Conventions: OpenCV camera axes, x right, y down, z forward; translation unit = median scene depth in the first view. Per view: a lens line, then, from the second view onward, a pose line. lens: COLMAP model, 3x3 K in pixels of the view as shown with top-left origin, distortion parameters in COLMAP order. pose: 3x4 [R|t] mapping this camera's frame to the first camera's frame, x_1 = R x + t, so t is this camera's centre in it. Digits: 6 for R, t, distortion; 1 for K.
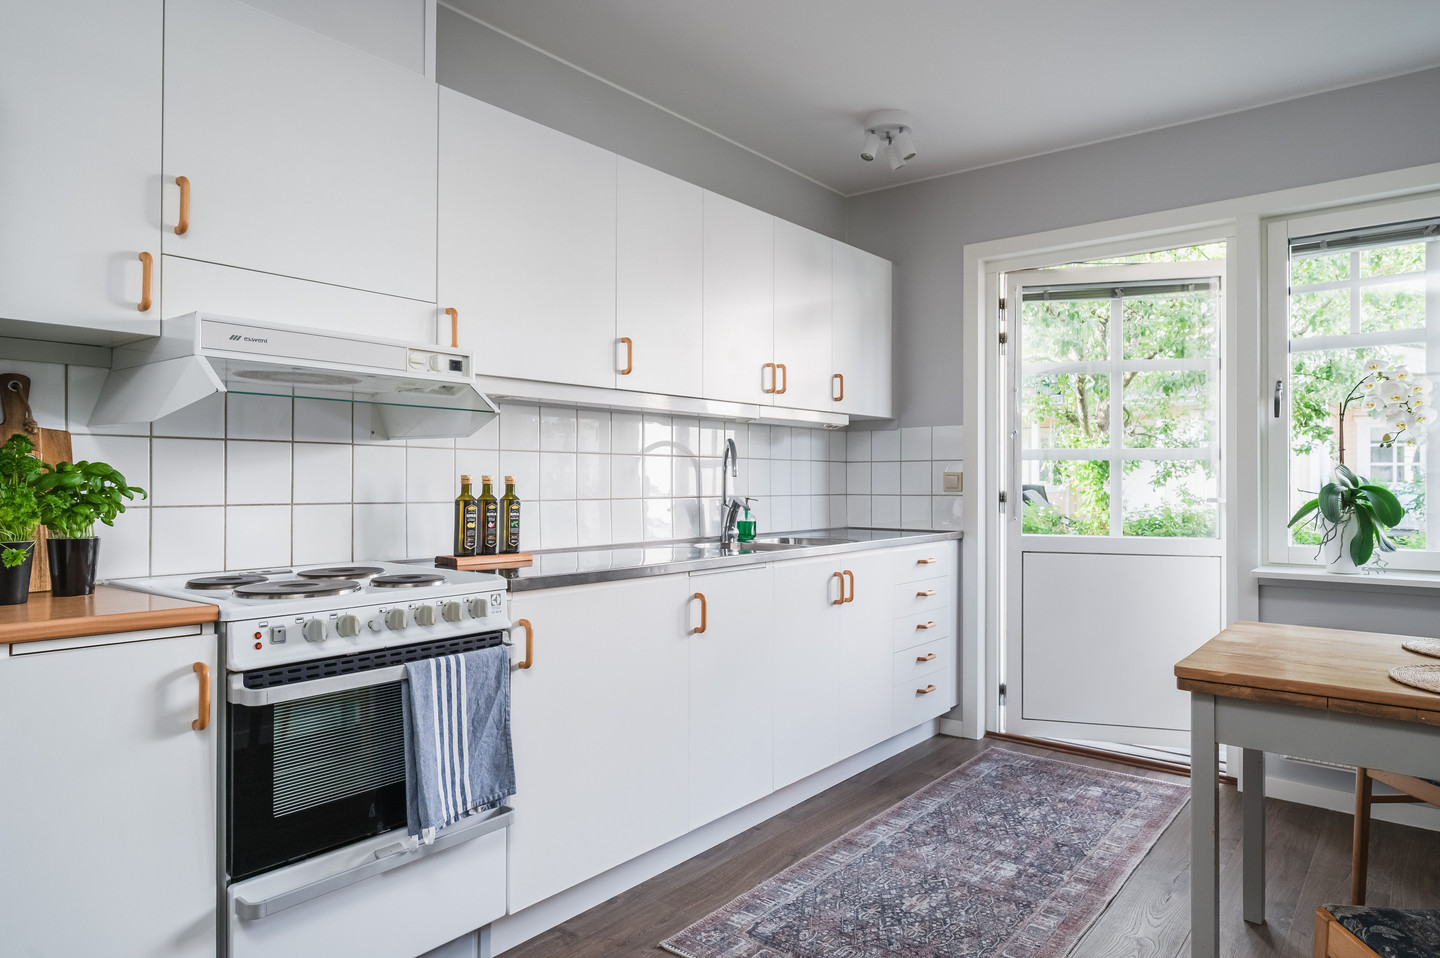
lens RADIAL K [[877.2, 0, 723.0], [0, 877.2, 478.9], [0, 0, 1]] dist [0.002198, 0.001148]
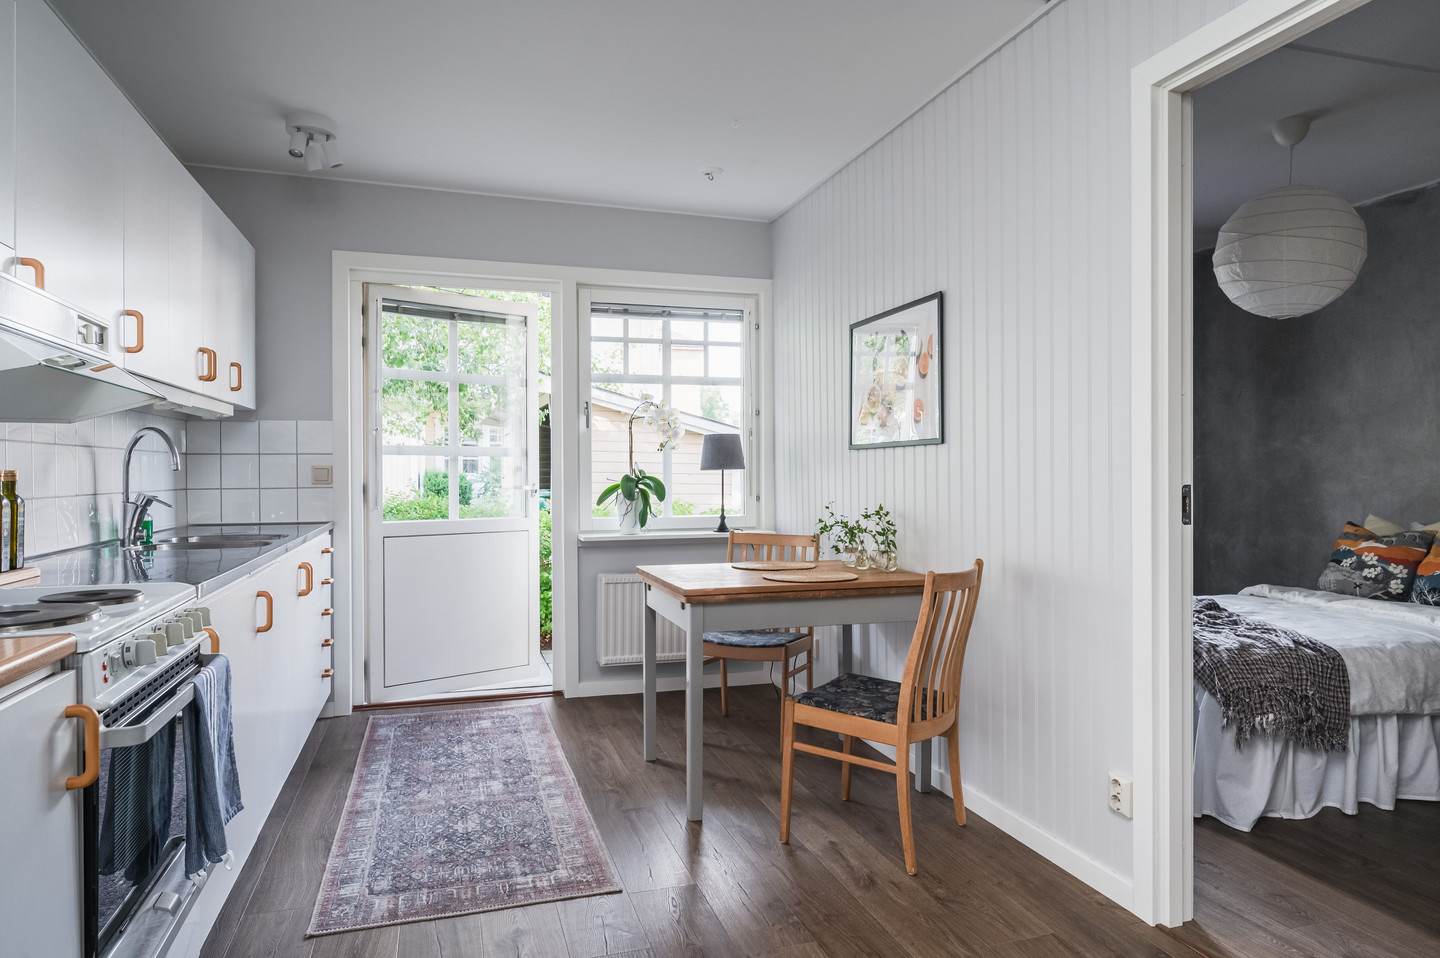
lens RADIAL K [[877.2, 0, 723.9], [0, 877.2, 477.3], [0, 0, 1]] dist [0.002198, 0.001148]
pose [[0.559744, -0.007977, 0.828627, -0.426903], [0.001481, 0.999962, 0.008626, -0.002325], [-0.828664, -0.003601, 0.559734, 0.027333]]
